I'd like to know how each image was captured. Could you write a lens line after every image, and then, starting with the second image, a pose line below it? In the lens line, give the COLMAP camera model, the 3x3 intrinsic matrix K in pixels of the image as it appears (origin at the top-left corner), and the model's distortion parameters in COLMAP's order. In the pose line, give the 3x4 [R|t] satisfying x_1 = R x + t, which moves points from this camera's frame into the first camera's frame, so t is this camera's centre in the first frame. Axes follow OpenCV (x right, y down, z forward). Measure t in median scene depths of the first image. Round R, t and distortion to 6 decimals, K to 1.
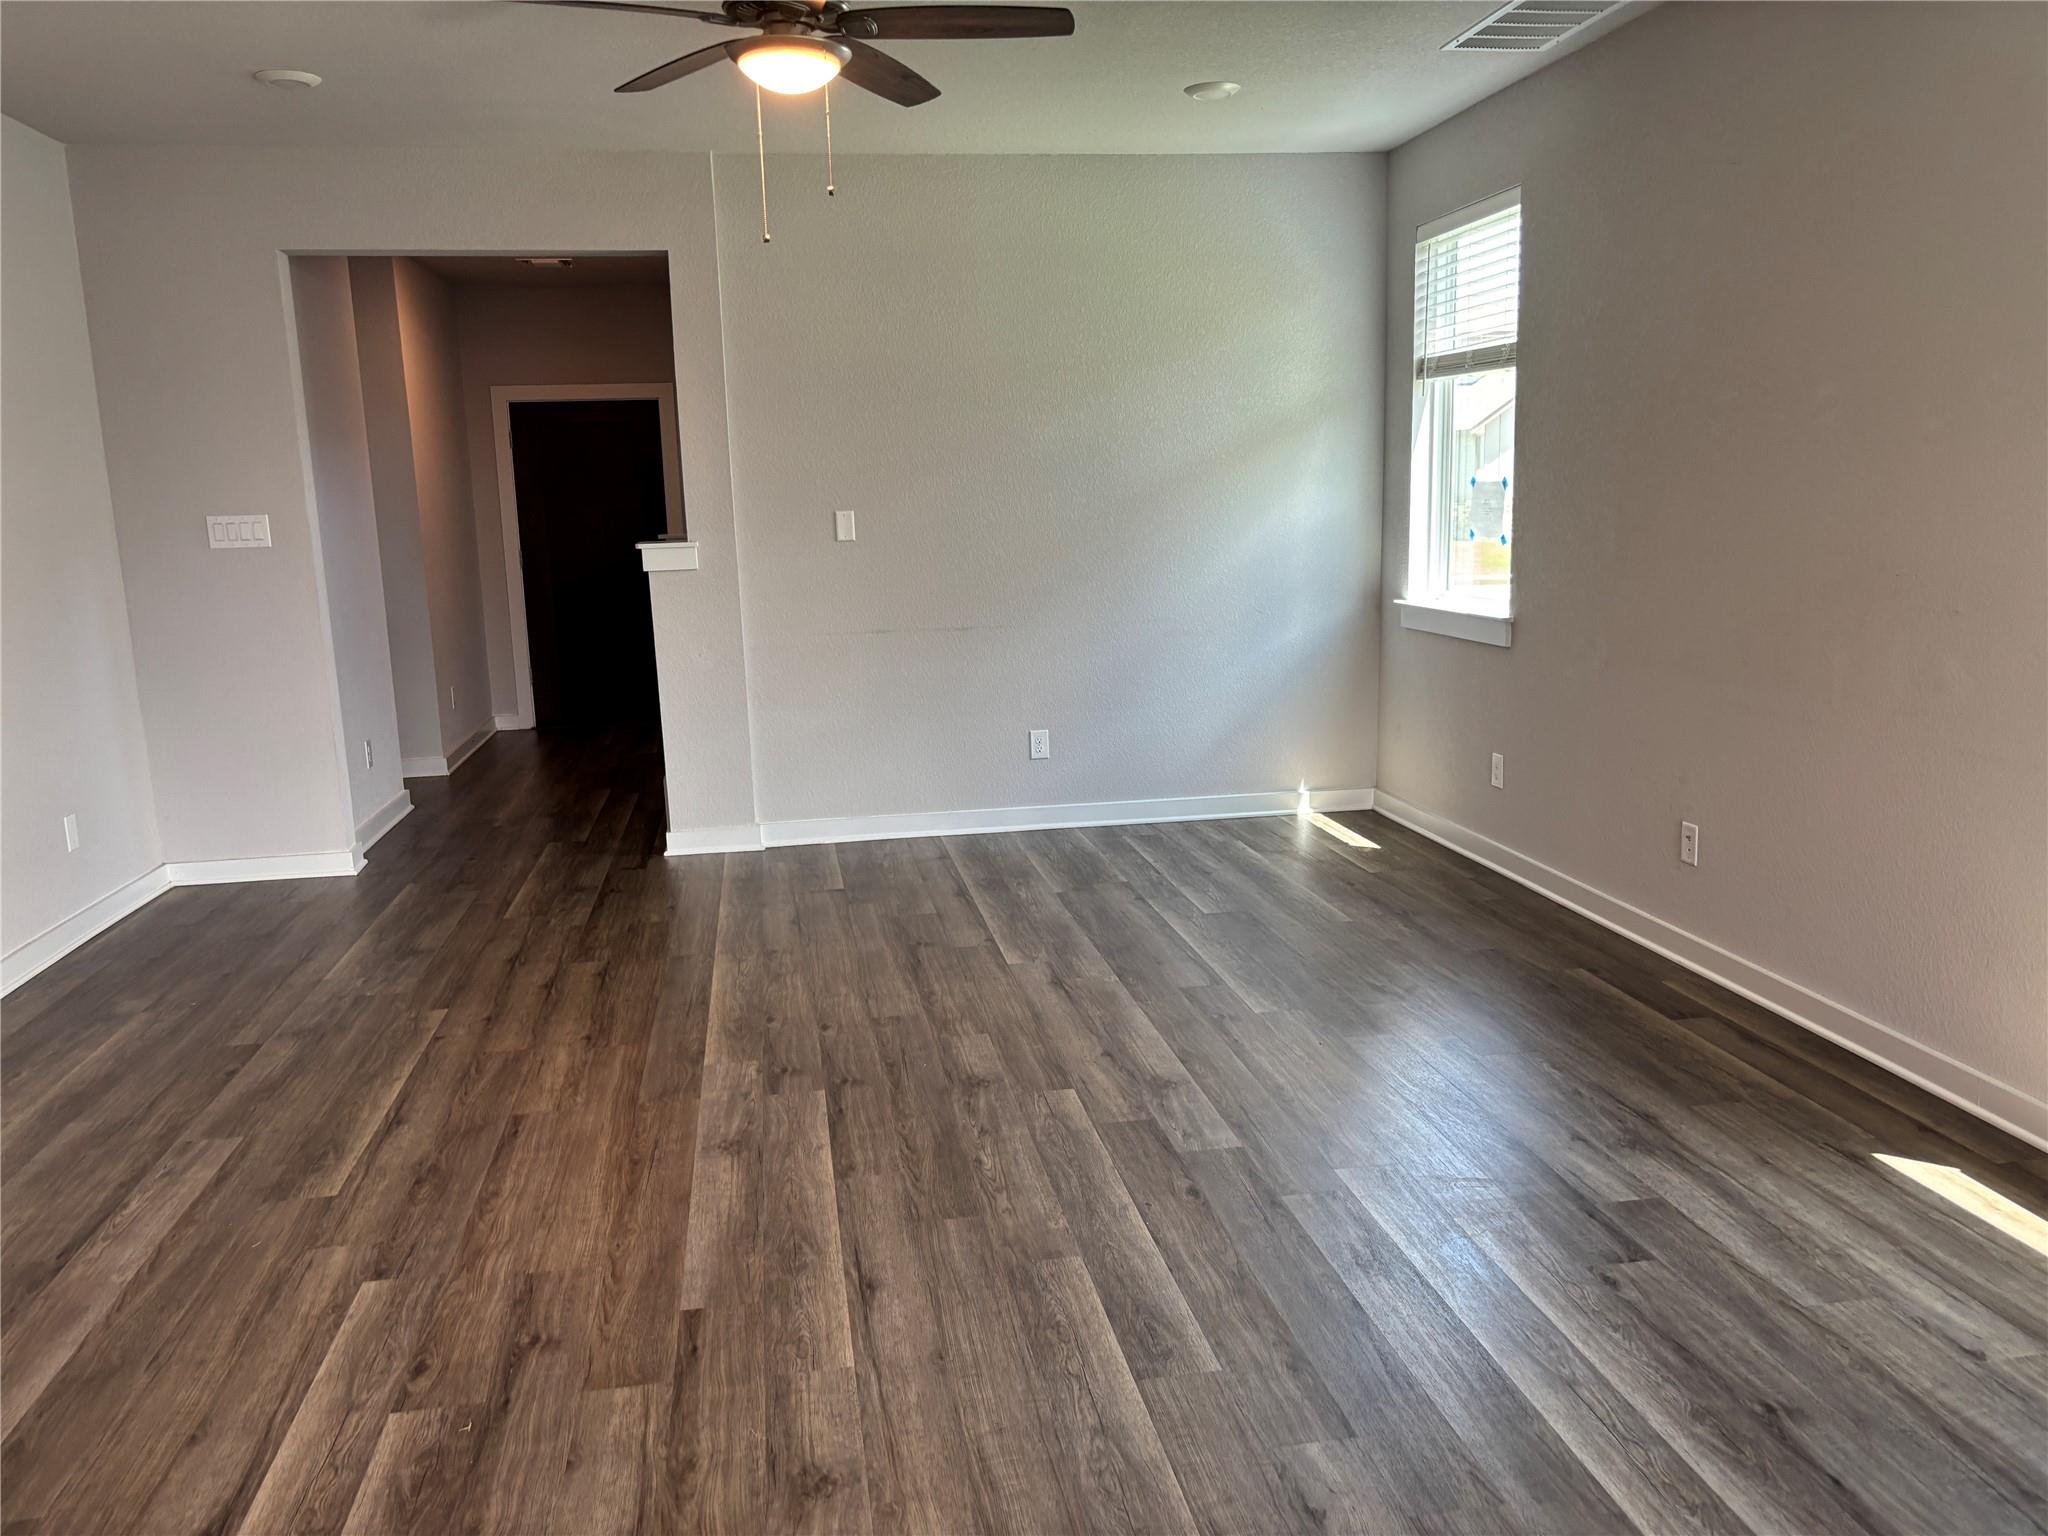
lens RADIAL K [[1548.4, 0, 1018.9], [0, 1548.4, 774.1], [0, 0, 1]] dist [0.040211, -0.047627]
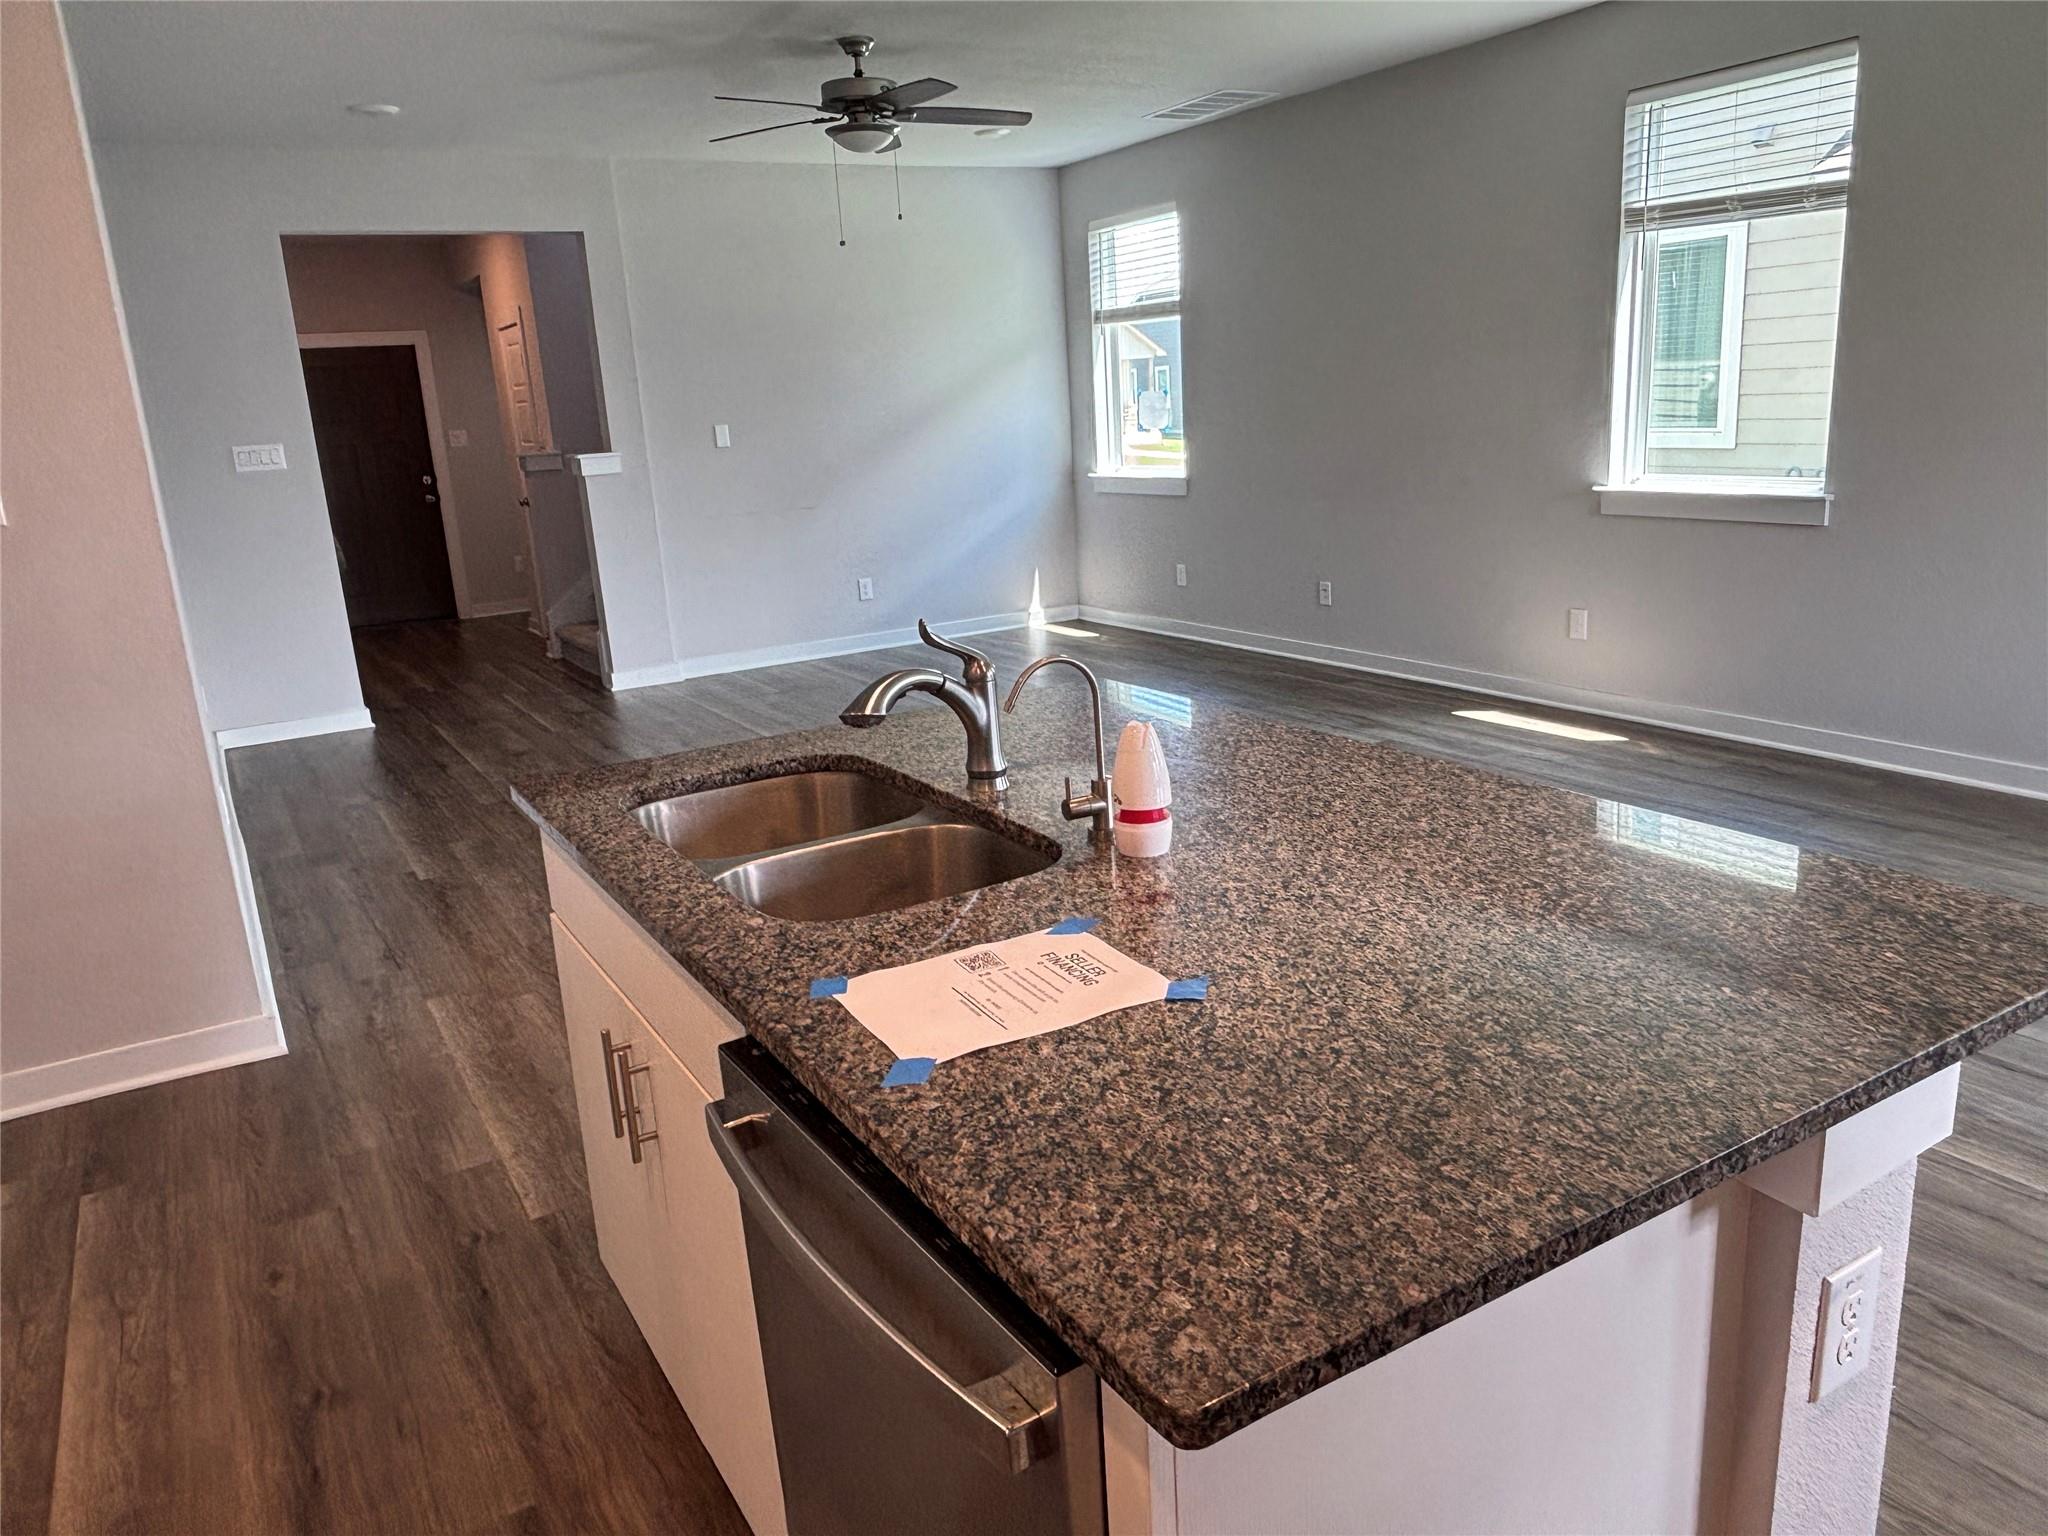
lens RADIAL K [[1417.8, 0, 1022.0], [0, 1417.8, 760.8], [0, 0, 1]] dist [0.015579, -0.025569]
pose [[0.930938, -0.116731, 0.346018, -0.342043], [0.098671, 0.992695, 0.069425, 0.064745], [-0.351594, -0.030488, 0.935656, -0.279608]]
